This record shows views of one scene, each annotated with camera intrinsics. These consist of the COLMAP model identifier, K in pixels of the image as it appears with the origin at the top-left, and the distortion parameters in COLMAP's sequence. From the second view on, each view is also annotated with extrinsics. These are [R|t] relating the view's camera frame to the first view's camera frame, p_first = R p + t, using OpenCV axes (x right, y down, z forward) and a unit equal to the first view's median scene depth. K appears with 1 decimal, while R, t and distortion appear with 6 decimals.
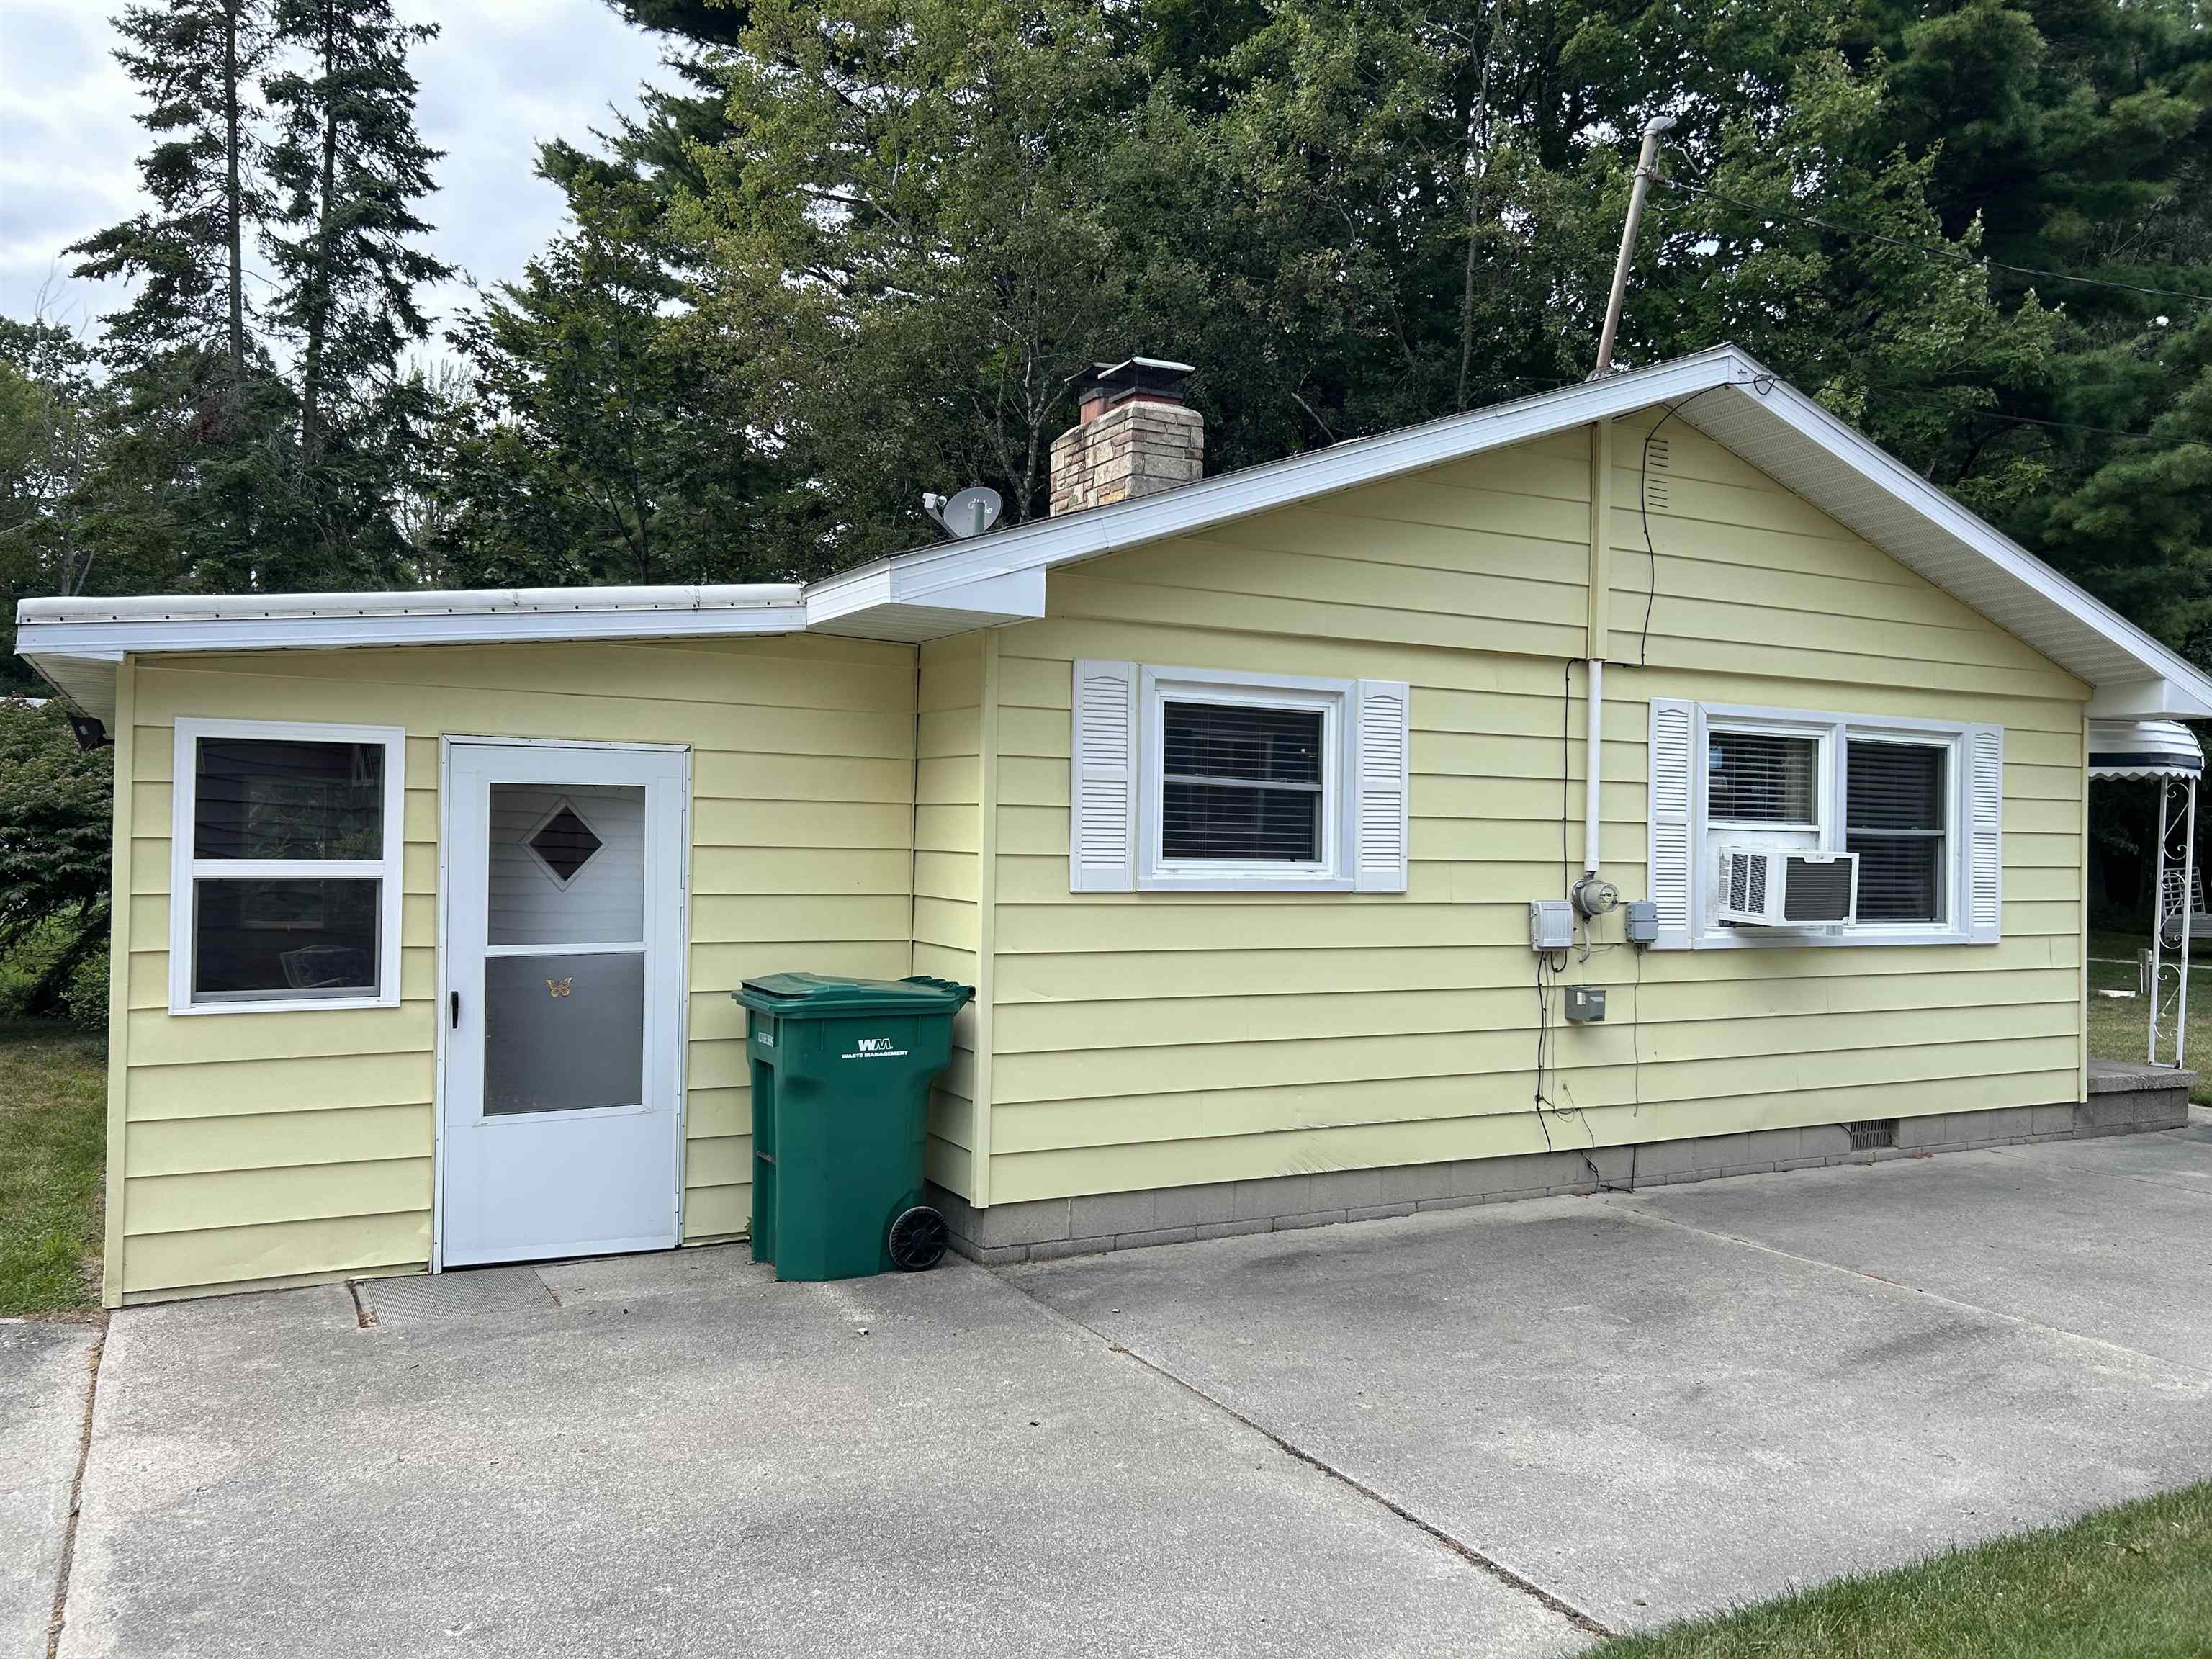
lens RADIAL K [[1681.6, 0, 1109.2], [0, 1681.6, 829.6], [0, 0, 1]] dist [0.047126, -0.051212]
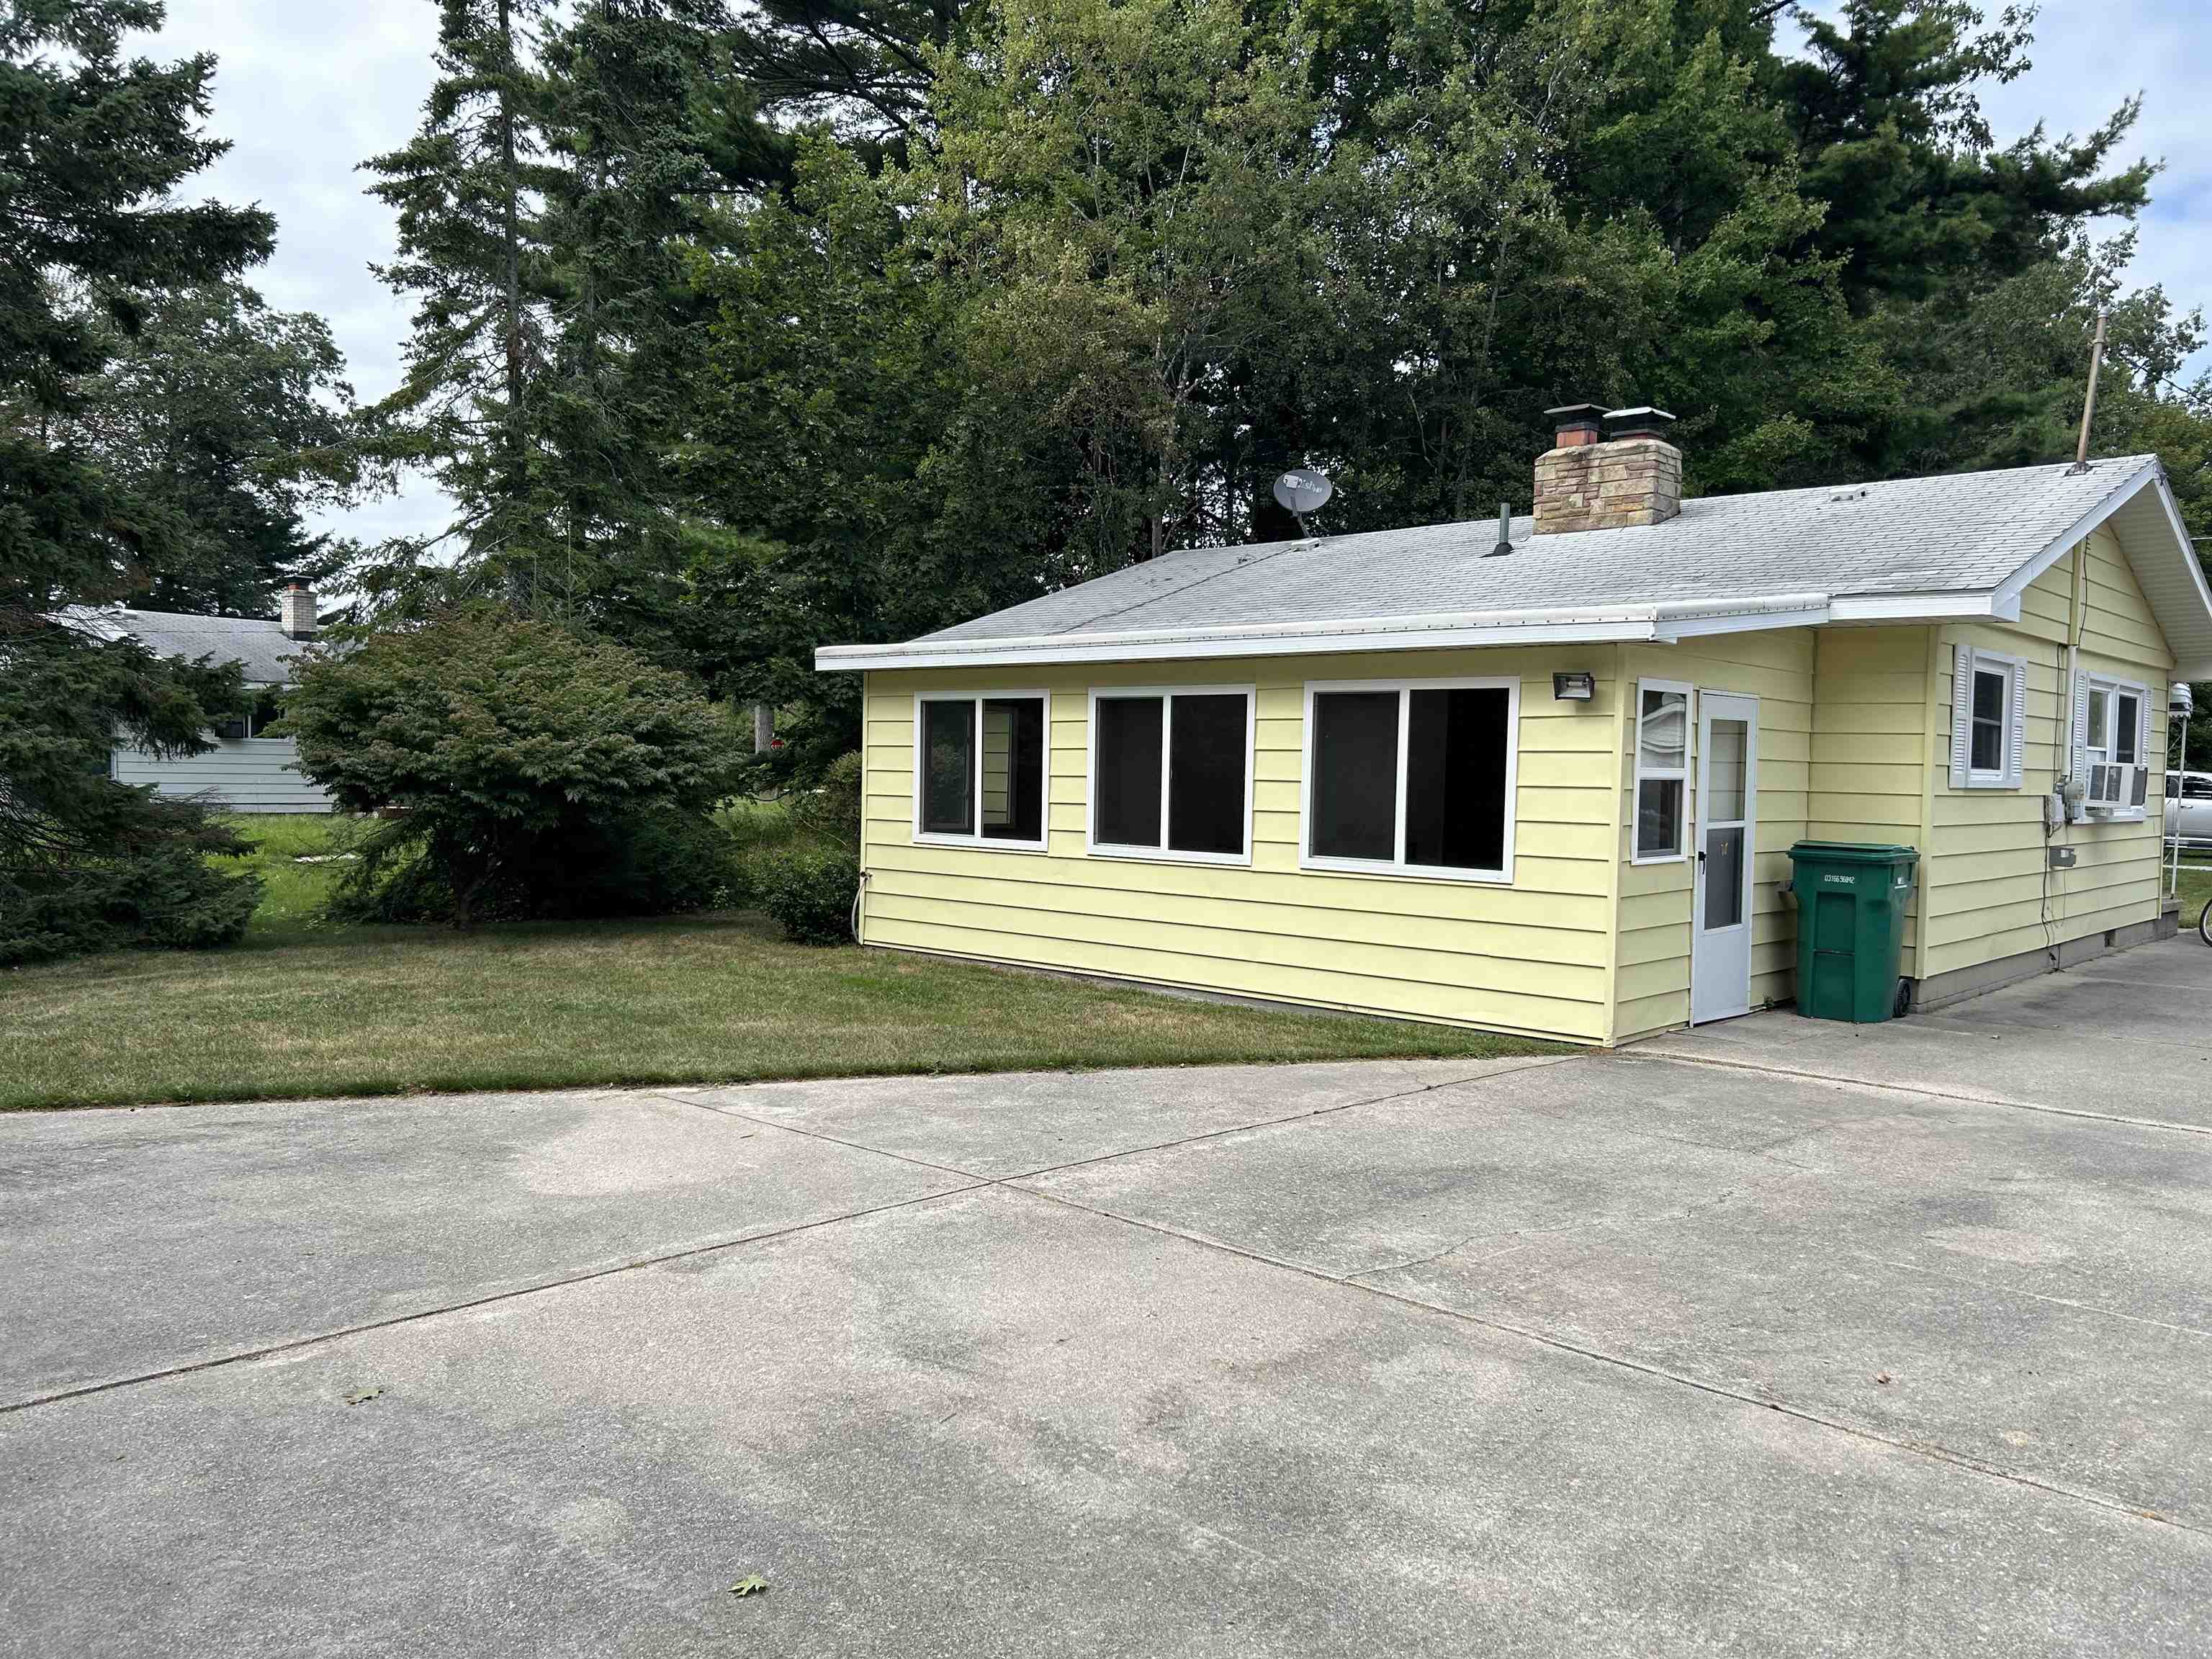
lens RADIAL K [[1681.6, 0, 1096.2], [0, 1681.6, 830.1], [0, 0, 1]] dist [0.047126, -0.051212]
pose [[0.948058, -0.010211, 0.317933, -1.119598], [-0.006374, 0.998674, 0.051080, -0.000324], [-0.318033, -0.050453, 0.946736, -0.250609]]
